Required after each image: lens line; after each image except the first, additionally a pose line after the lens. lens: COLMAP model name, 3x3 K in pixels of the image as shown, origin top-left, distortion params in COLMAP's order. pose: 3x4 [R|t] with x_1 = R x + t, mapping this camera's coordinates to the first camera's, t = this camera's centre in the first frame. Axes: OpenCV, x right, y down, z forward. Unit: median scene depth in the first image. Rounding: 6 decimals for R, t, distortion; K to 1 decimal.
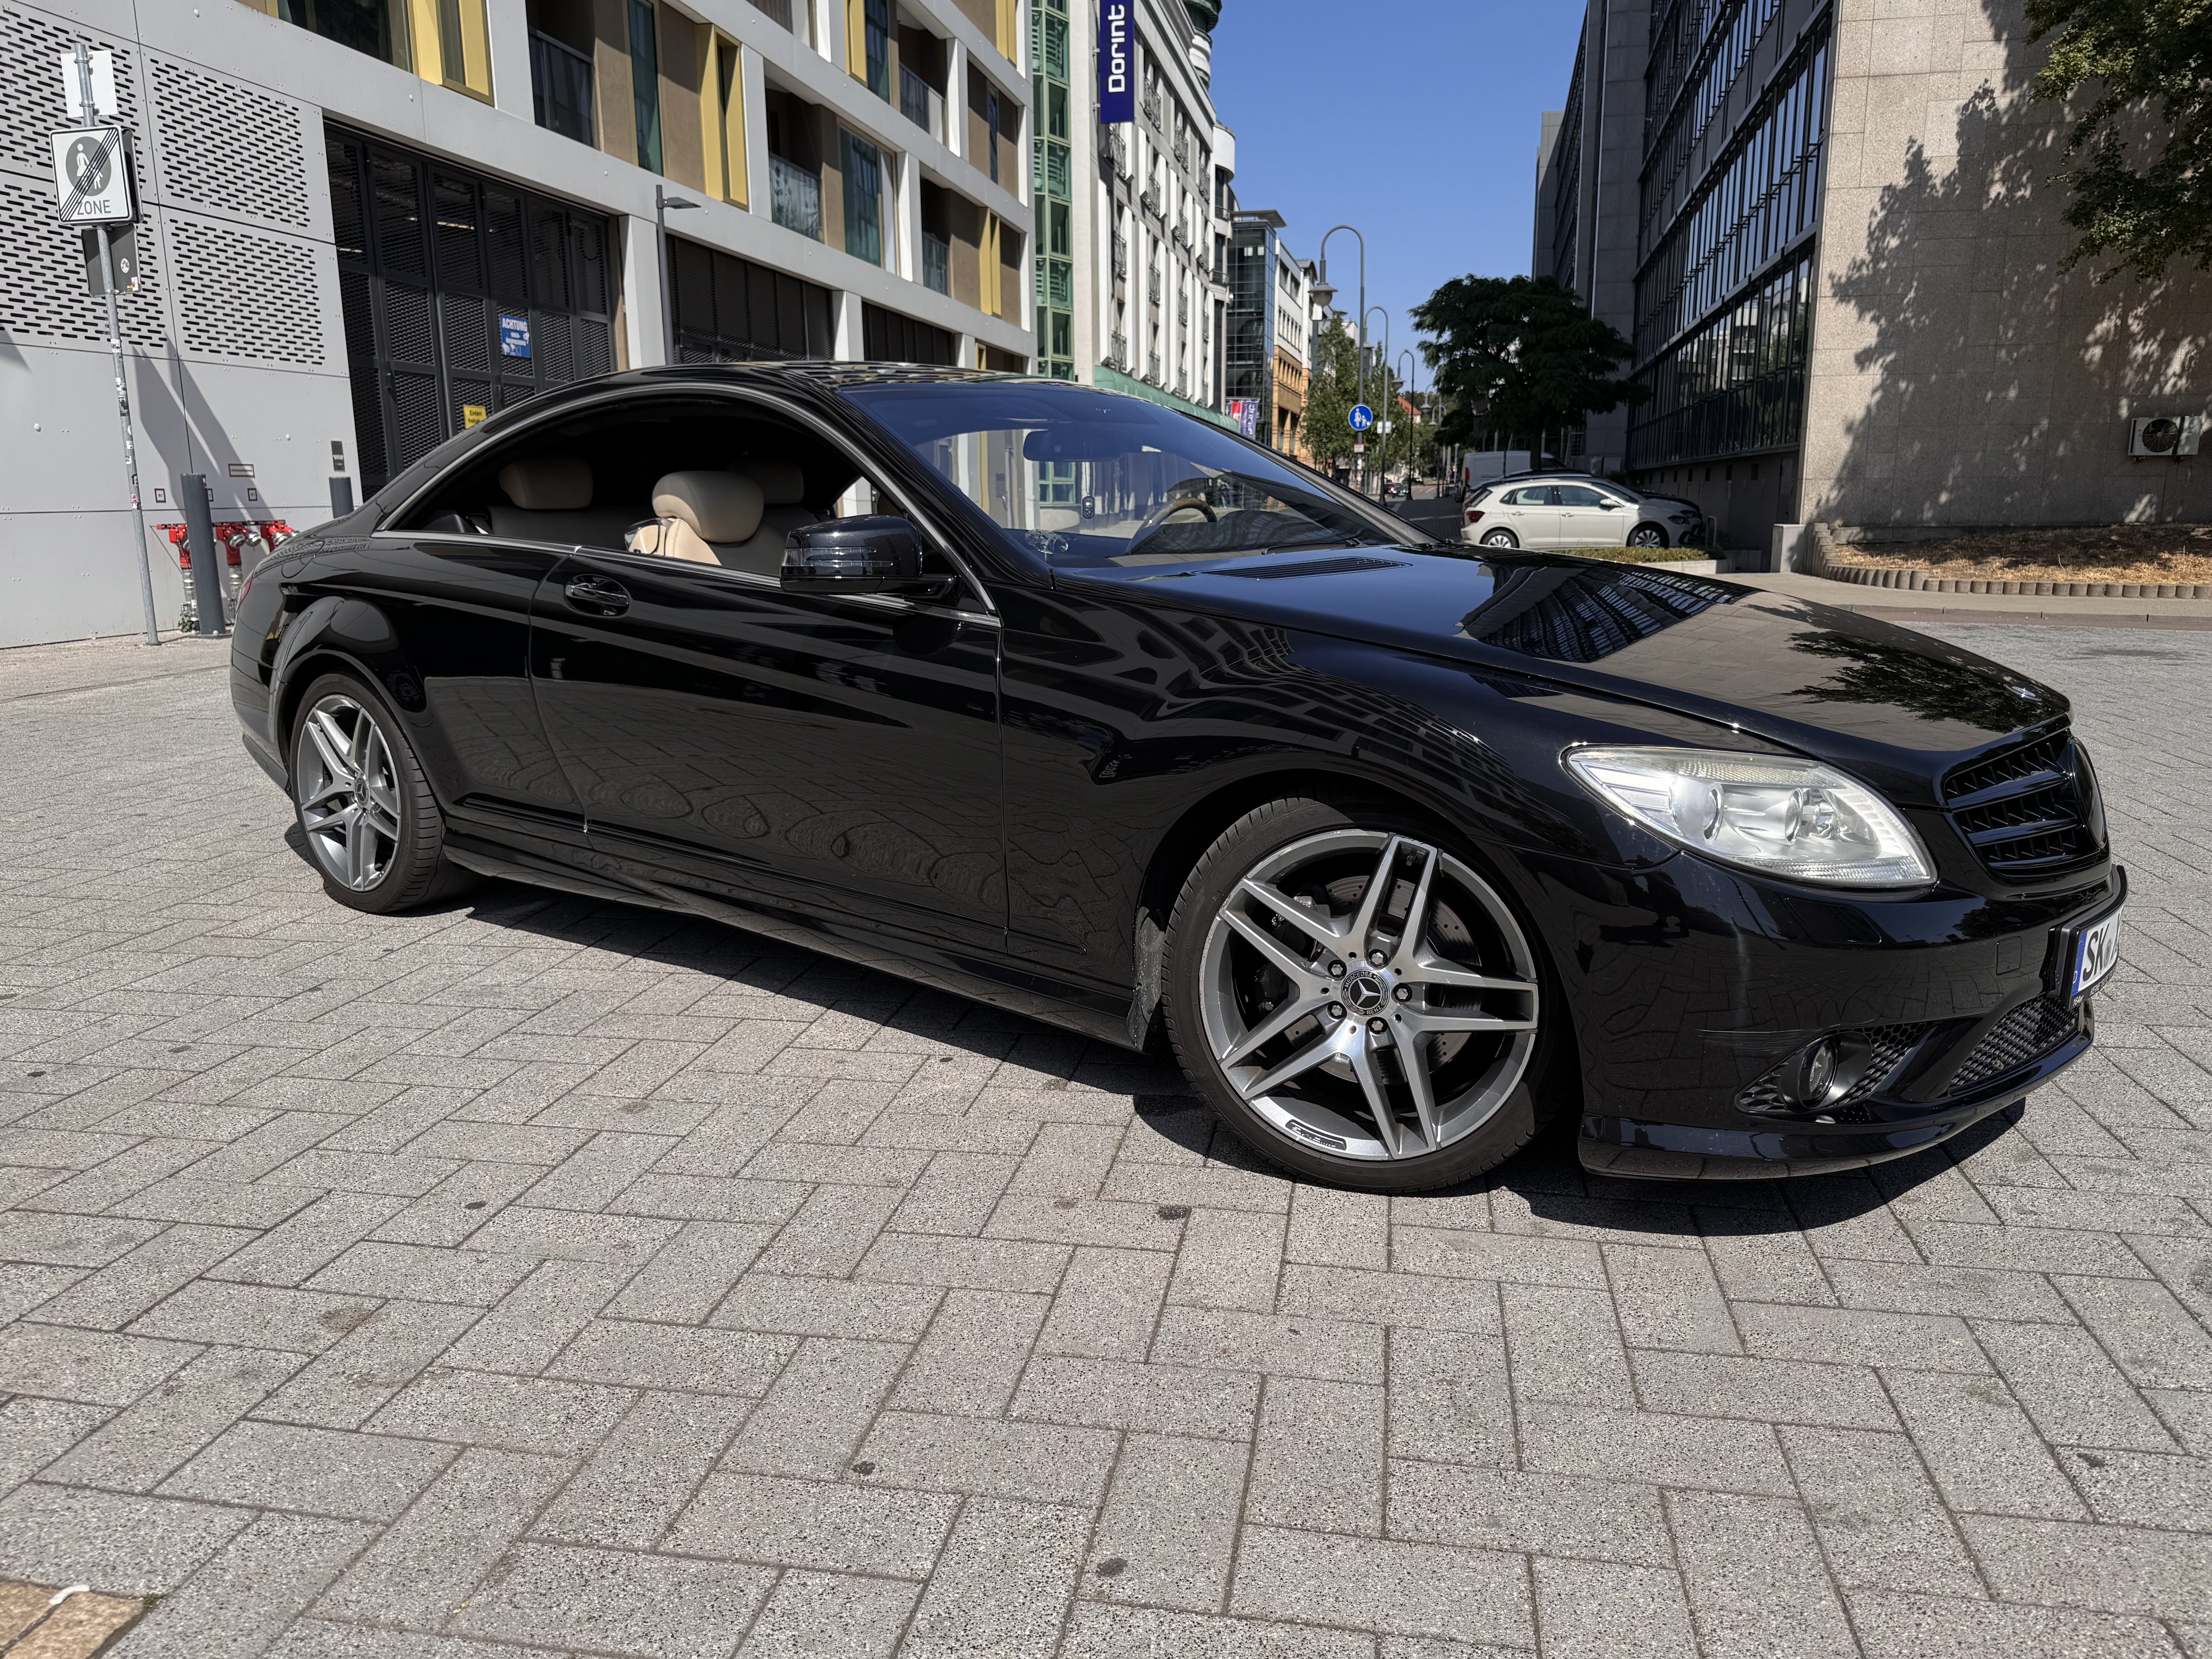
lens RADIAL K [[1630.3, 0, 1095.7], [0, 1630.3, 843.2], [0, 0, 1]] dist [0.021676, -0.027461]
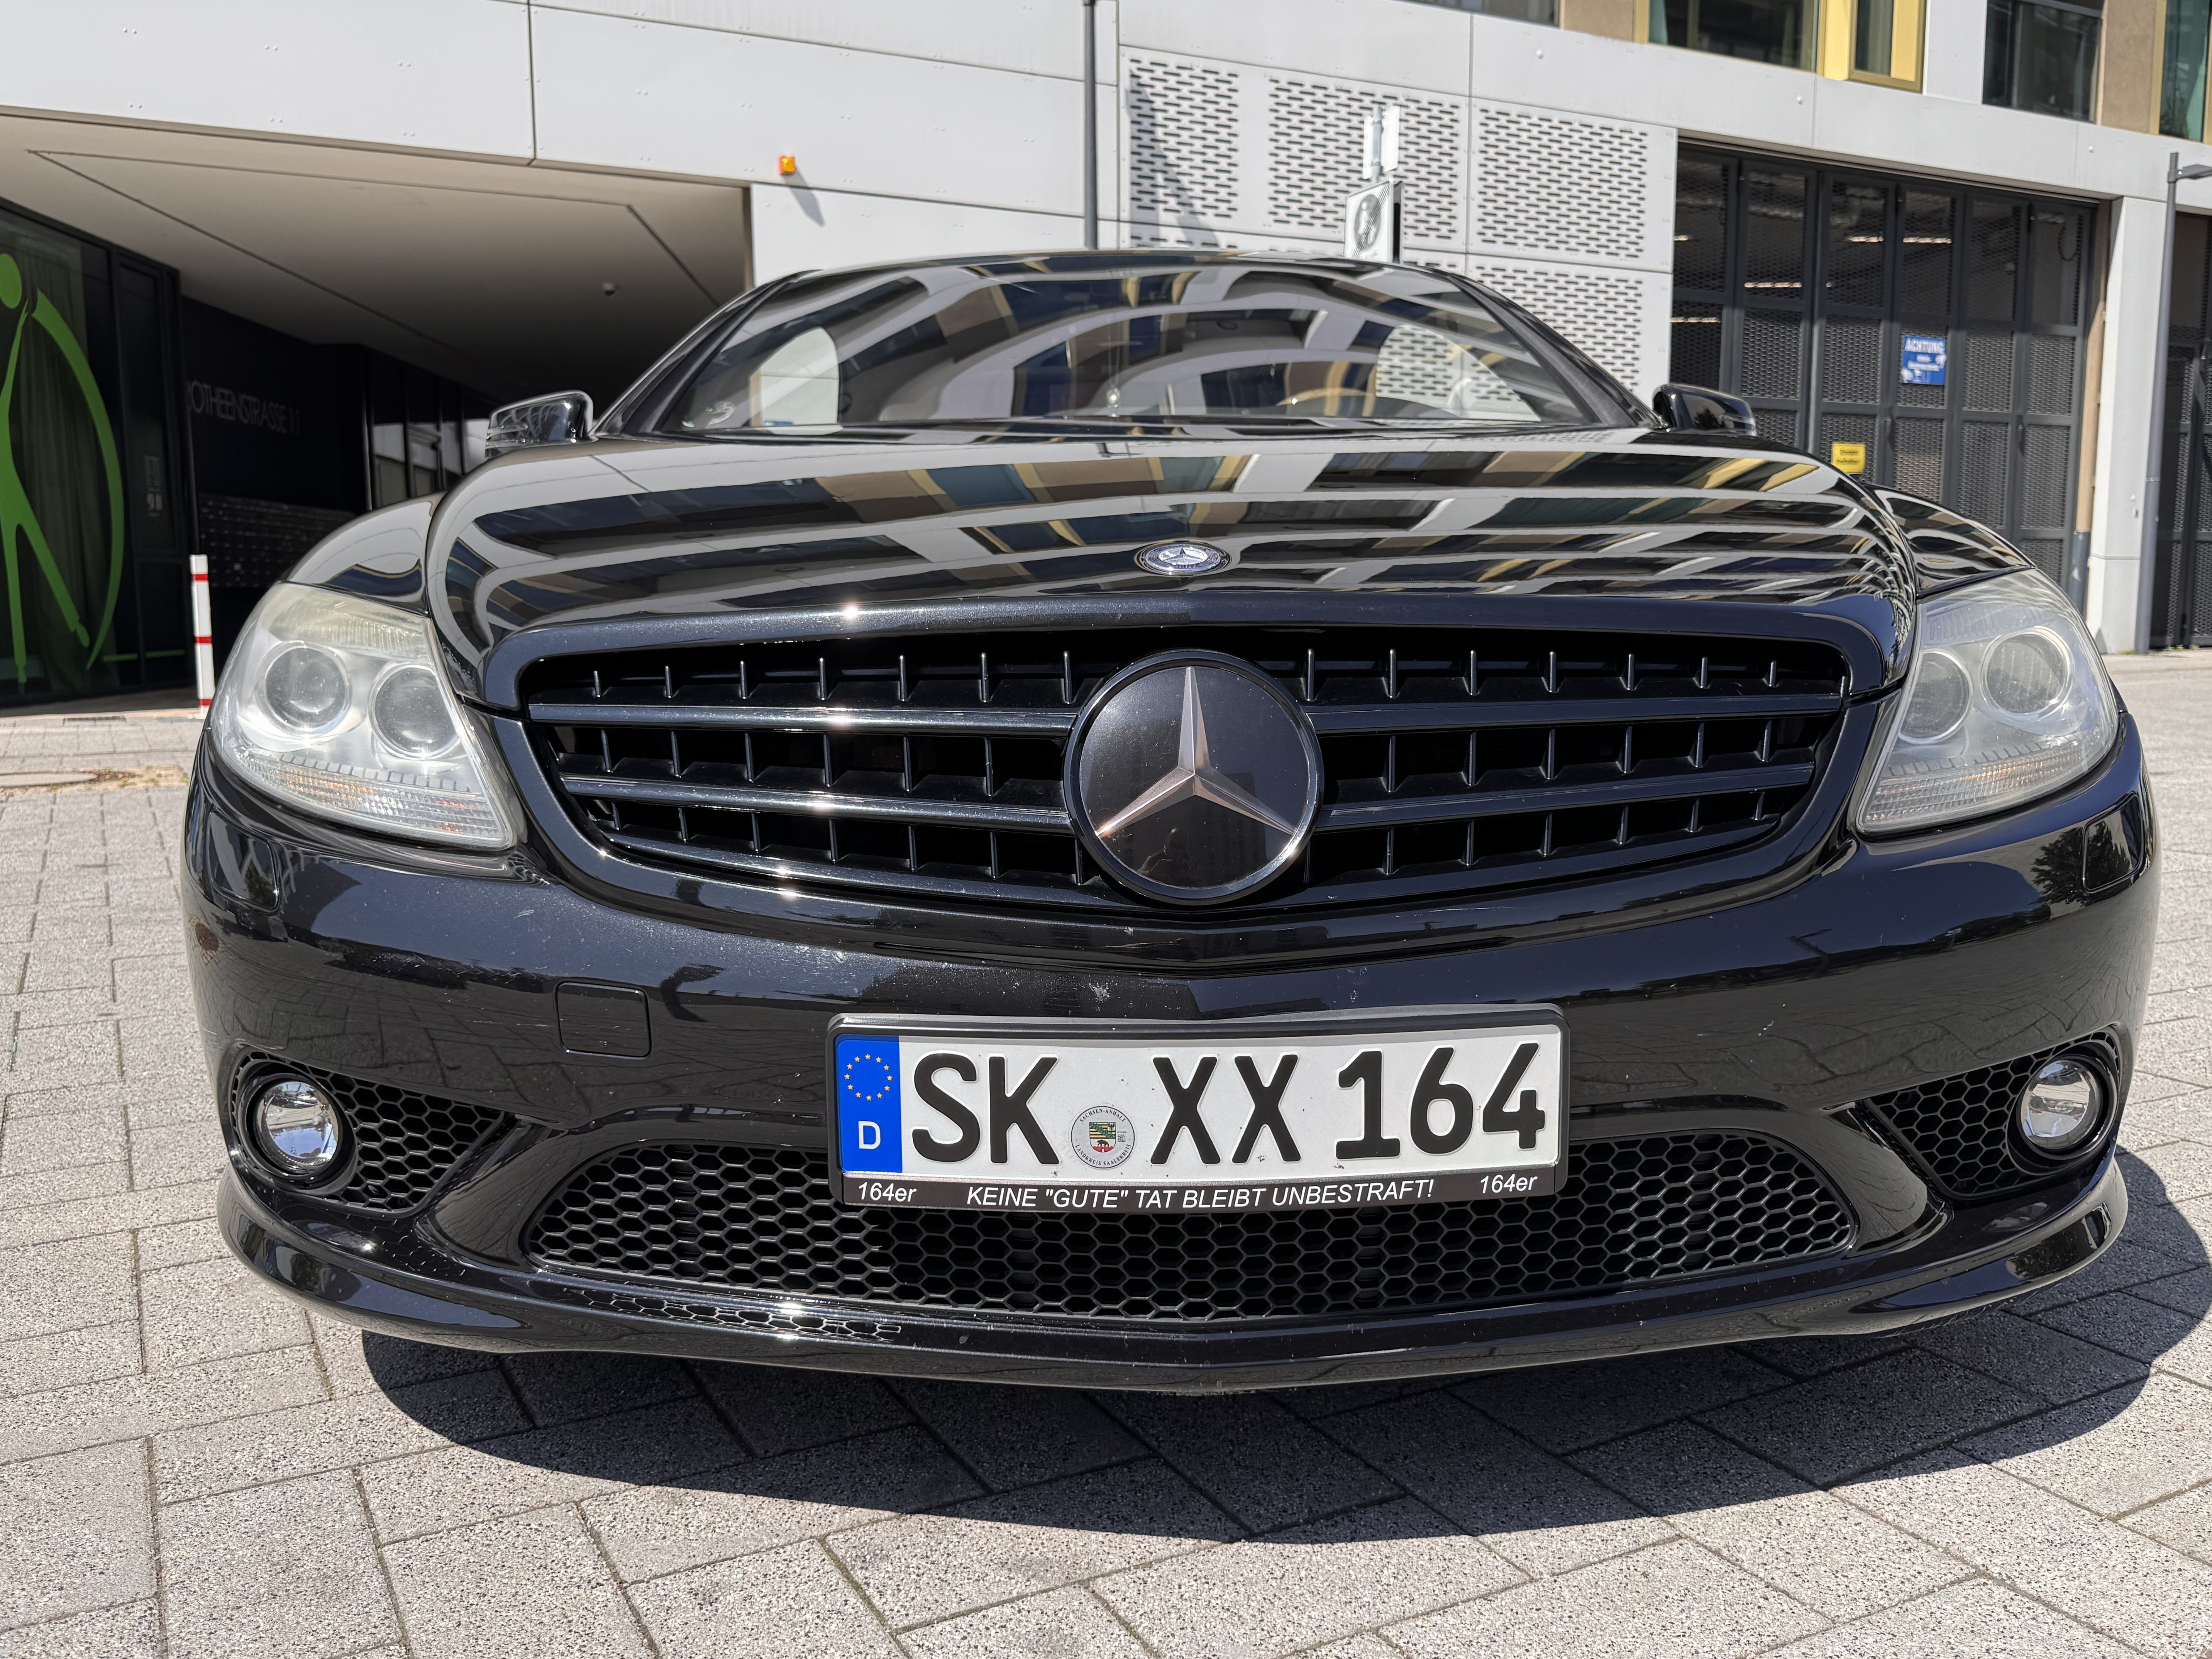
lens RADIAL K [[1870.7, 0, 1095.6], [0, 1870.7, 831.8], [0, 0, 1]] dist [0.058896, -0.101213]
pose [[0.620150, 0.104505, -0.777491, 0.174487], [-0.167149, 0.985931, -0.000800, -0.002108], [0.766469, 0.130453, 0.628893, 0.119164]]
